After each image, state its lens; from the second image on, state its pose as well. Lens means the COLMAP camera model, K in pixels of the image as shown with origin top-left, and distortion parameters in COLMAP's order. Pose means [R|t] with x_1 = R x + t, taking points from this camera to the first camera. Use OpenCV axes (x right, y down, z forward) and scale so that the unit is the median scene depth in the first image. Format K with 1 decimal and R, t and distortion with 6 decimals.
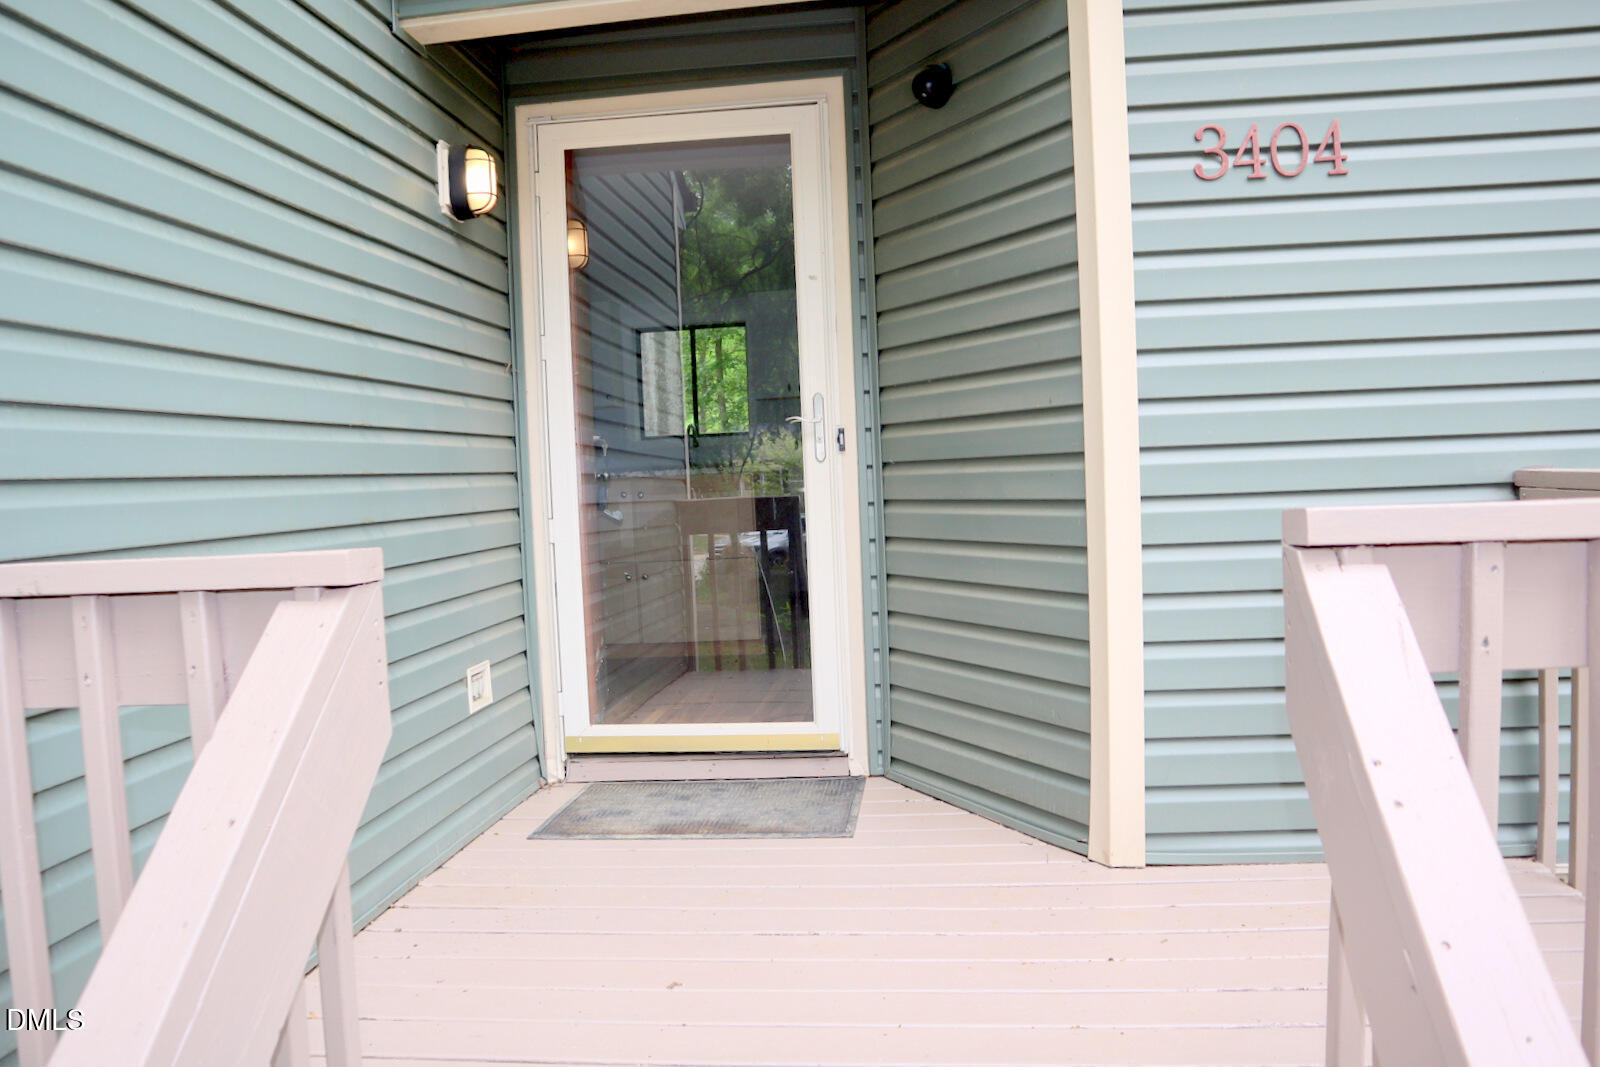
lens RADIAL K [[1169.5, 0, 796.2], [0, 1169.5, 527.2], [0, 0, 1]] dist [-0.097468, 0.005806]
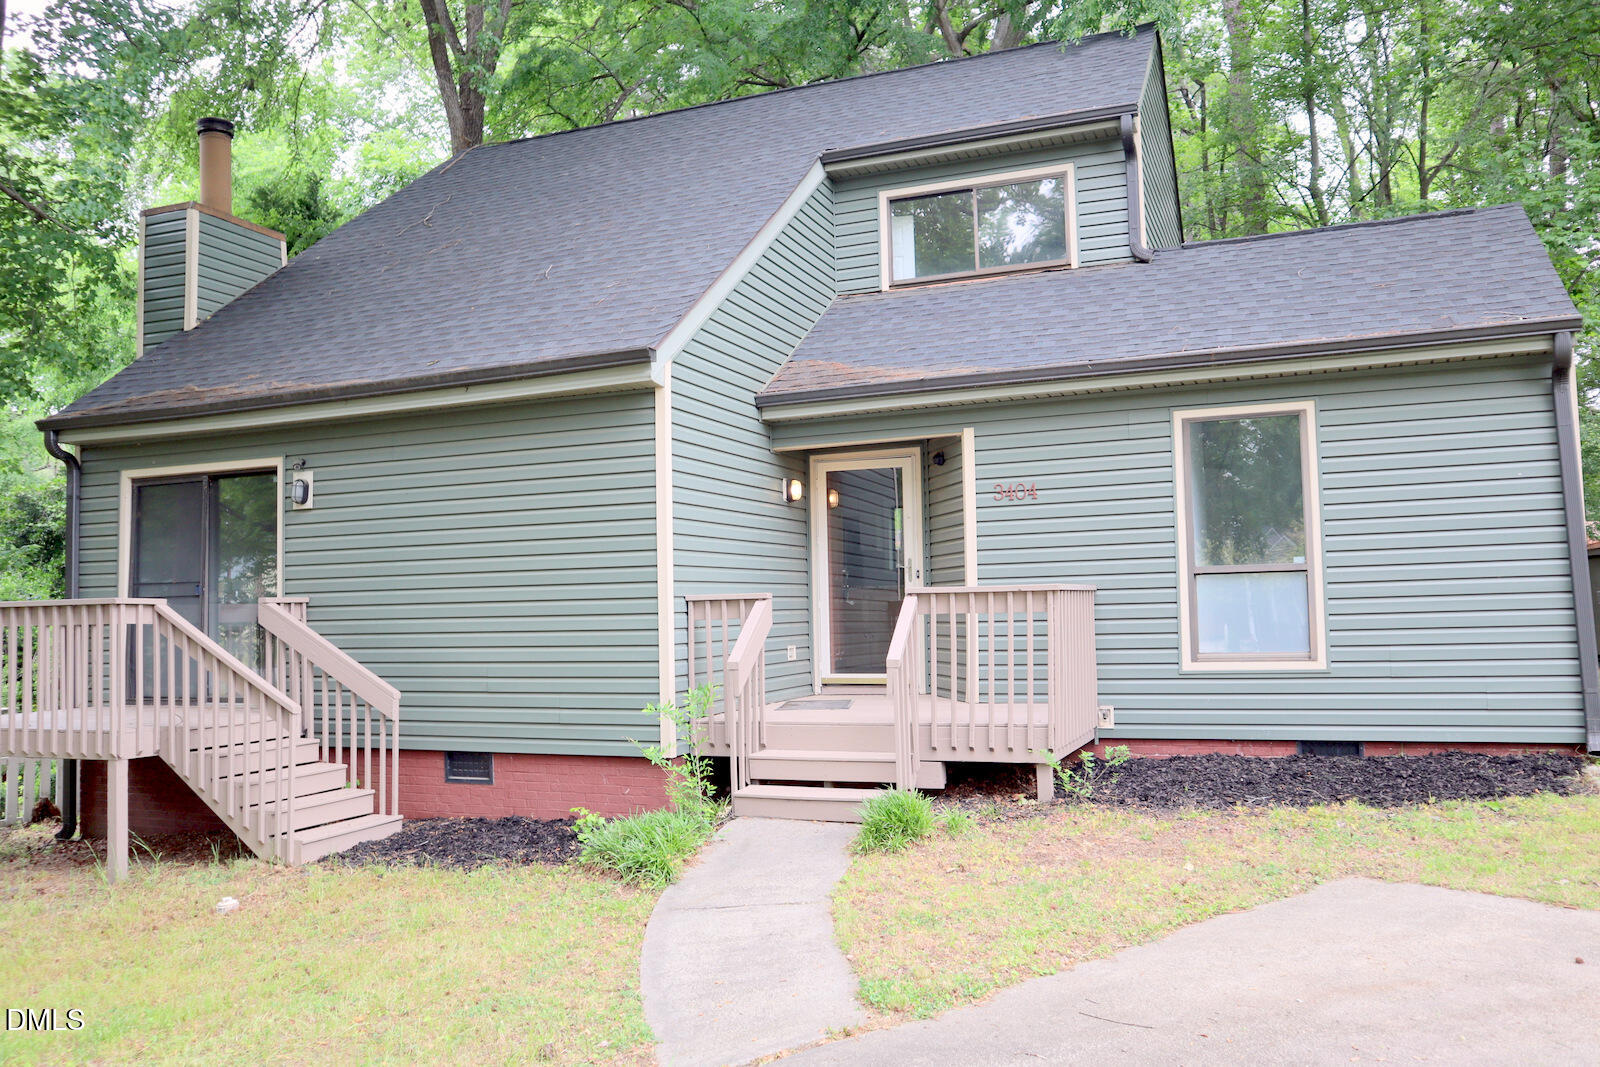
lens RADIAL K [[1272.3, 0, 800.3], [0, 1272.3, 510.5], [0, 0, 1]] dist [-0.057153, 0.040312]
pose [[0.961147, -0.001499, -0.276033, 0.642764], [-0.030595, 0.993245, -0.111926, 0.131519], [0.274336, 0.116022, 0.954609, -2.133222]]
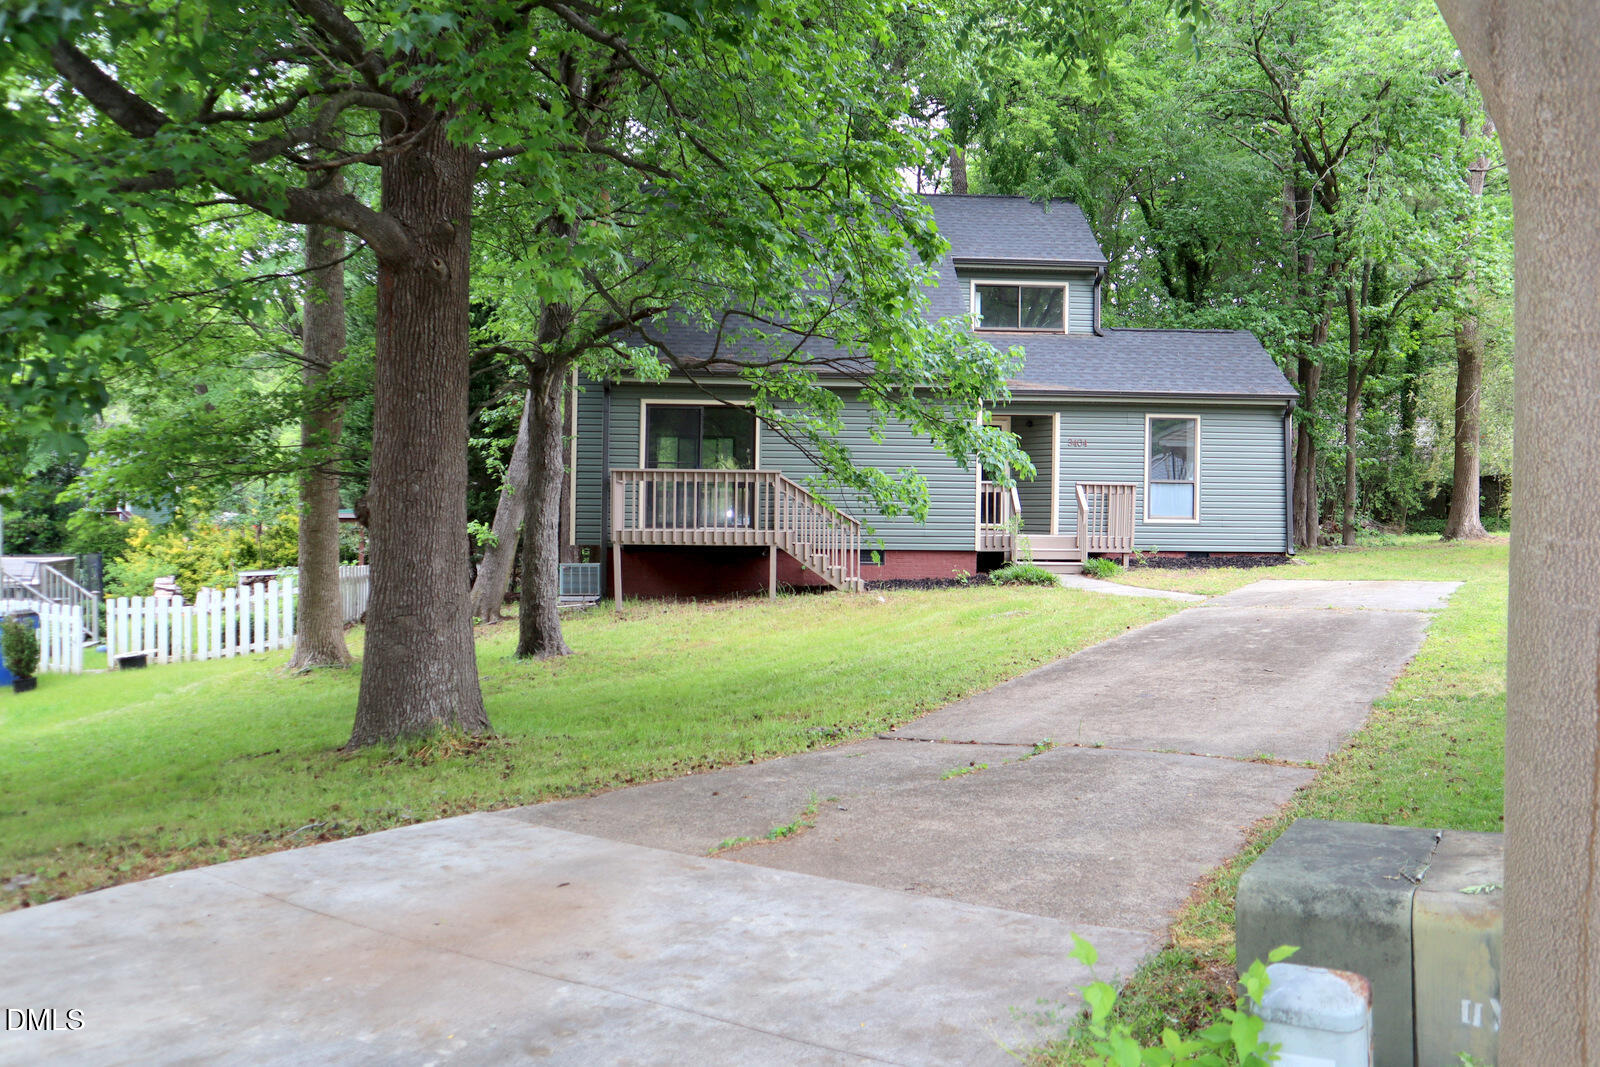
lens RADIAL K [[1329.2, 0, 809.1], [0, 1329.2, 522.4], [0, 0, 1]] dist [-0.048028, 0.008942]
pose [[0.983966, 0.053929, 0.170010, -2.187054], [-0.045475, 0.997546, -0.053236, 0.586186], [-0.172464, 0.044651, 0.984003, -5.719134]]
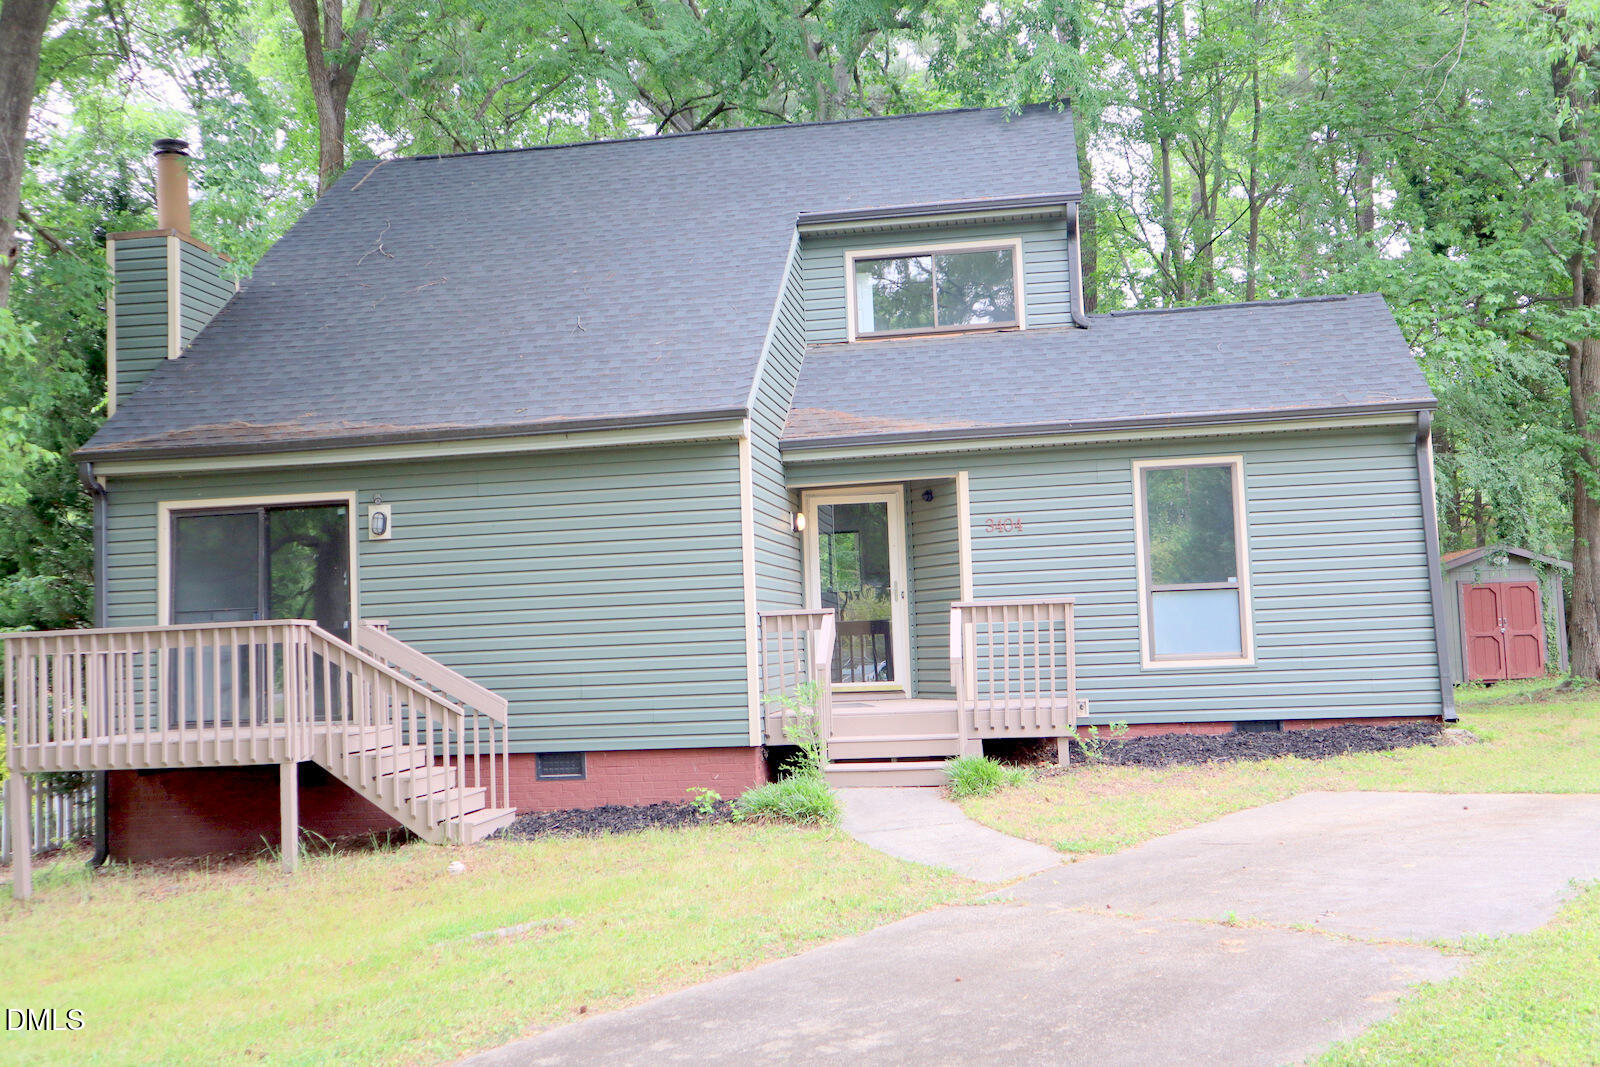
lens RADIAL K [[1644.2, 0, 796.2], [0, 1644.2, 494.4], [0, 0, 1]] dist [0.017381, 0.000000]
pose [[0.998595, -0.001714, -0.052957, -0.016220], [-0.005599, 0.990468, -0.137628, 0.293915], [0.052688, 0.137732, 0.989067, -3.770850]]
